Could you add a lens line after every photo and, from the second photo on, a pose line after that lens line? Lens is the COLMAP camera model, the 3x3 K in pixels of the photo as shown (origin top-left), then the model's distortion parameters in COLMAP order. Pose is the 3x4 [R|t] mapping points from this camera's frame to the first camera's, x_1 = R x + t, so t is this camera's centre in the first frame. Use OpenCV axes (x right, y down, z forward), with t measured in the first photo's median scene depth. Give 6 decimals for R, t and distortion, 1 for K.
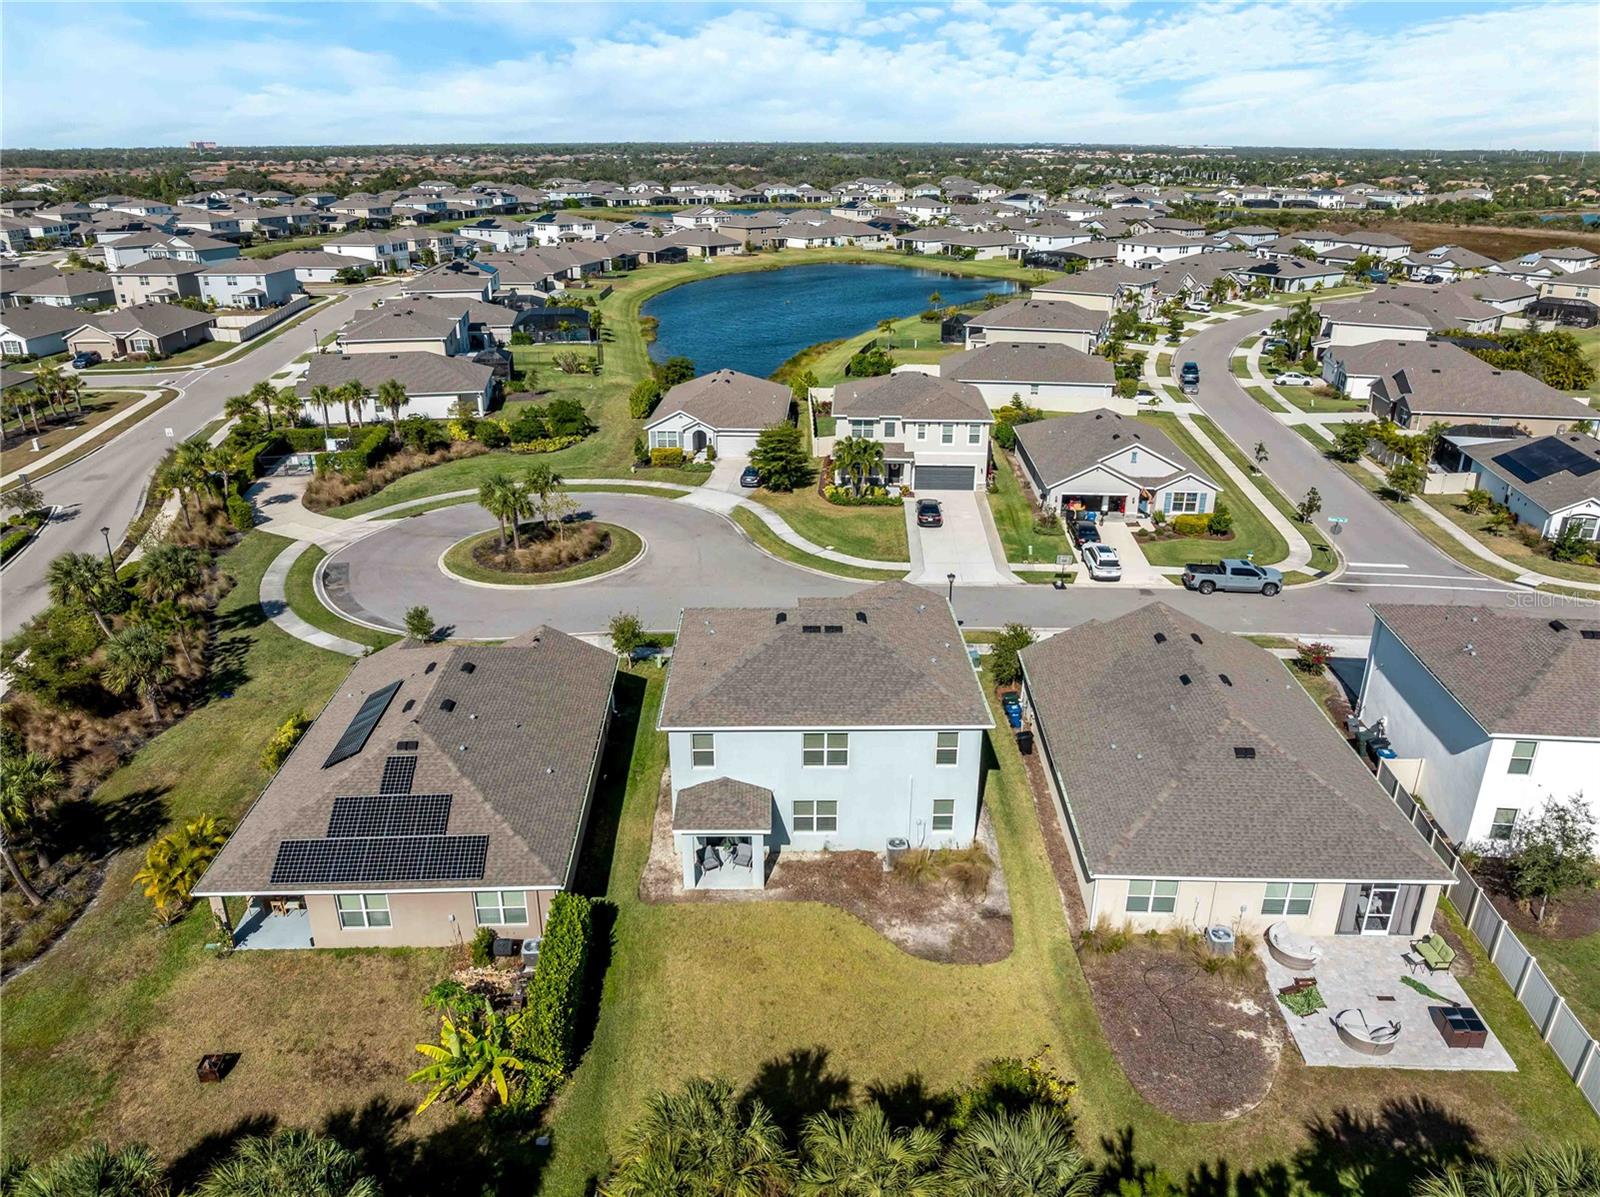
lens RADIAL K [[1134.9, 0, 800.0], [0, 1134.9, 598.5], [0, 0, 1]] dist [-0.040267, -0.002132]
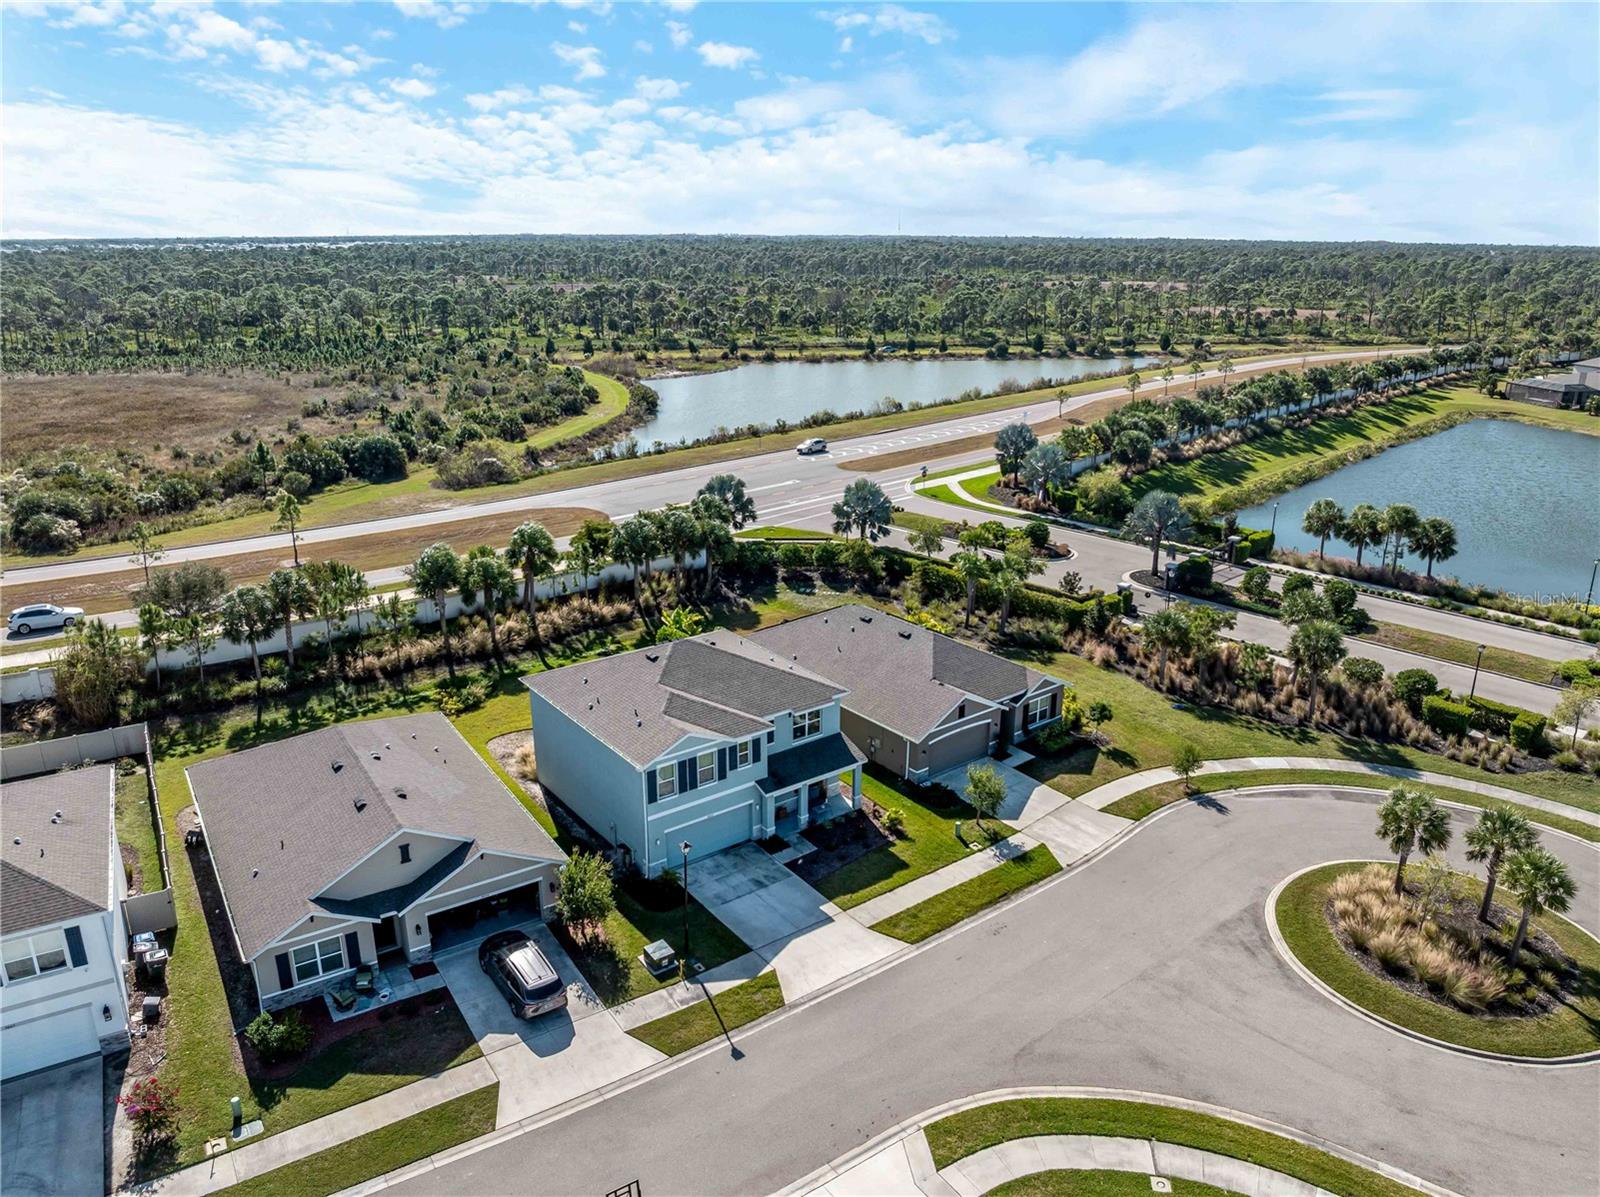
lens RADIAL K [[1134.9, 0, 800.0], [0, 1134.9, 598.5], [0, 0, 1]] dist [-0.040267, -0.002132]
pose [[-0.806103, 0.179989, -0.563739, 0.370875], [-0.231184, 0.781141, 0.579976, -0.477855], [0.544749, 0.597848, -0.588070, 1.111404]]
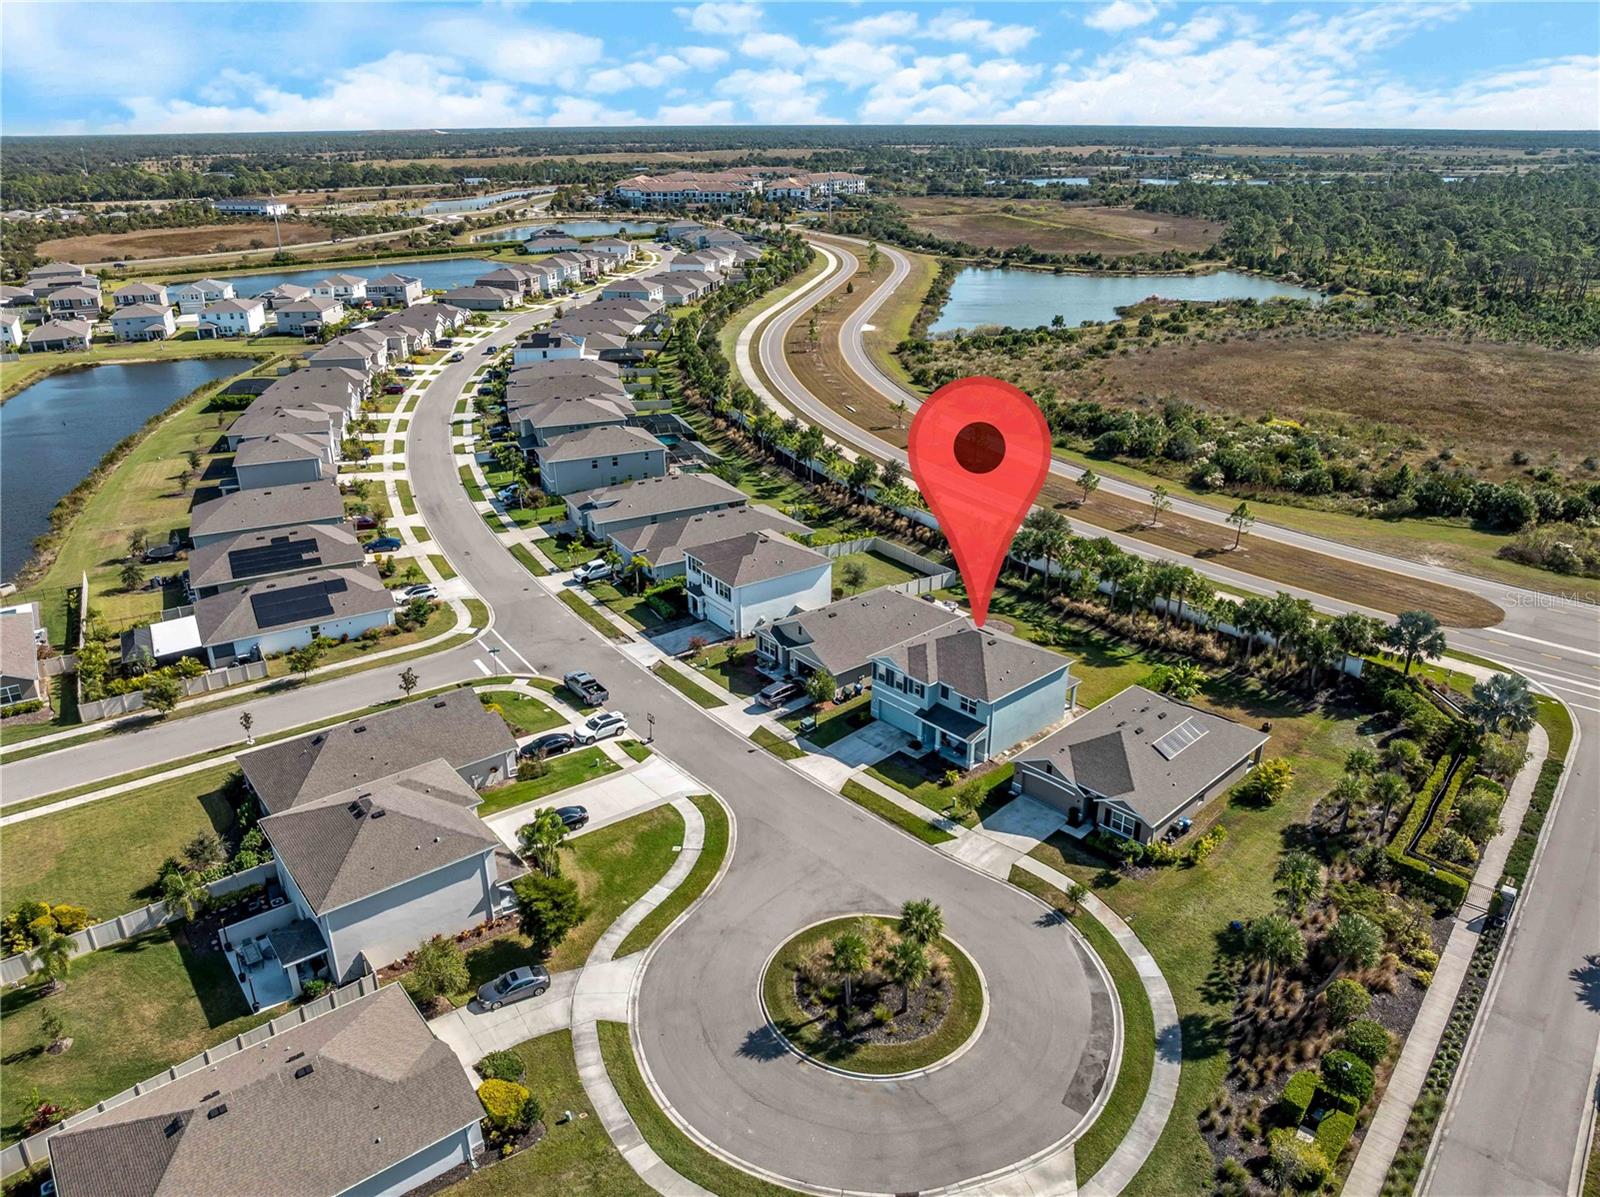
lens RADIAL K [[1134.9, 0, 800.0], [0, 1134.9, 598.5], [0, 0, 1]] dist [-0.040267, -0.002132]
pose [[-0.657752, -0.293094, 0.693872, -0.754712], [0.290189, 0.751480, 0.592510, -0.860368], [-0.695092, 0.591079, -0.409234, 1.292093]]
